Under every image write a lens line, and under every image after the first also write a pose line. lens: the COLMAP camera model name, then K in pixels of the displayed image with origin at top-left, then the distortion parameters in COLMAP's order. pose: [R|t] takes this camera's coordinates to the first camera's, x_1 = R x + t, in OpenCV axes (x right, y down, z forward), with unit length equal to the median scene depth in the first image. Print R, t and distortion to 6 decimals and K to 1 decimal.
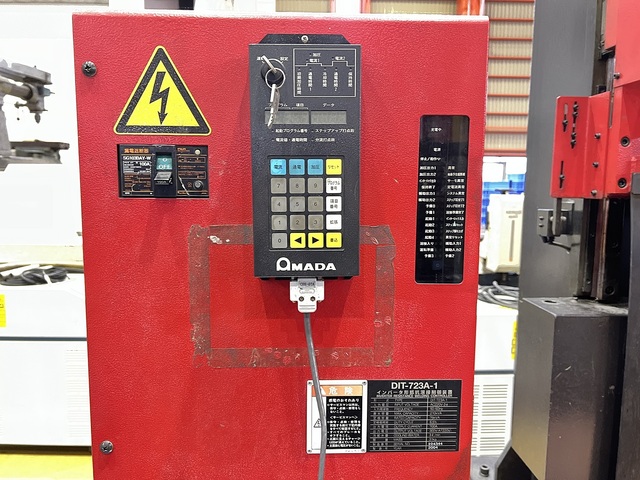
lens RADIAL K [[491.3, 0, 321.3], [0, 491.3, 239.6], [0, 0, 1]] dist [0.040045, -0.031219]
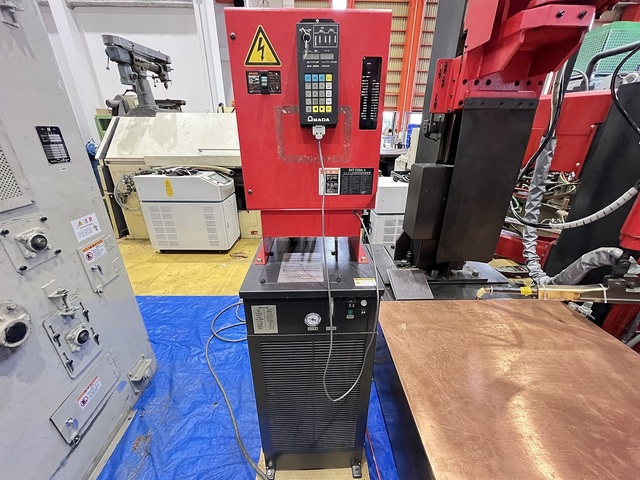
lens RADIAL K [[256.2, 0, 320.2], [0, 256.2, 241.9], [0, 0, 1]] dist [-0.001063, 0.000713]
pose [[0.999942, -0.001502, -0.010639, -0.006630], [0.004581, 0.955273, 0.295691, 0.253776], [0.009718, -0.295723, 0.955224, -0.516571]]
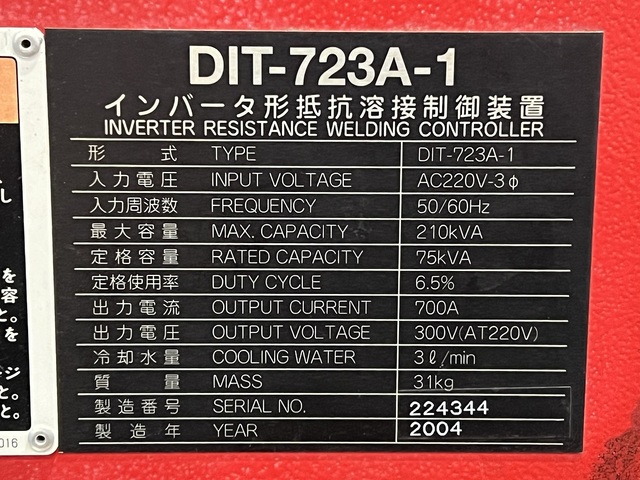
lens RADIAL K [[1426.4, 0, 319.7], [0, 1426.4, 240.3], [0, 0, 1]] dist [0.145555, 0.000000]
pose [[0.999897, 0.000596, -0.014352, 0.194634], [0.000679, 0.996063, 0.088643, 0.312124], [0.014348, -0.088644, 0.995960, 0.497352]]
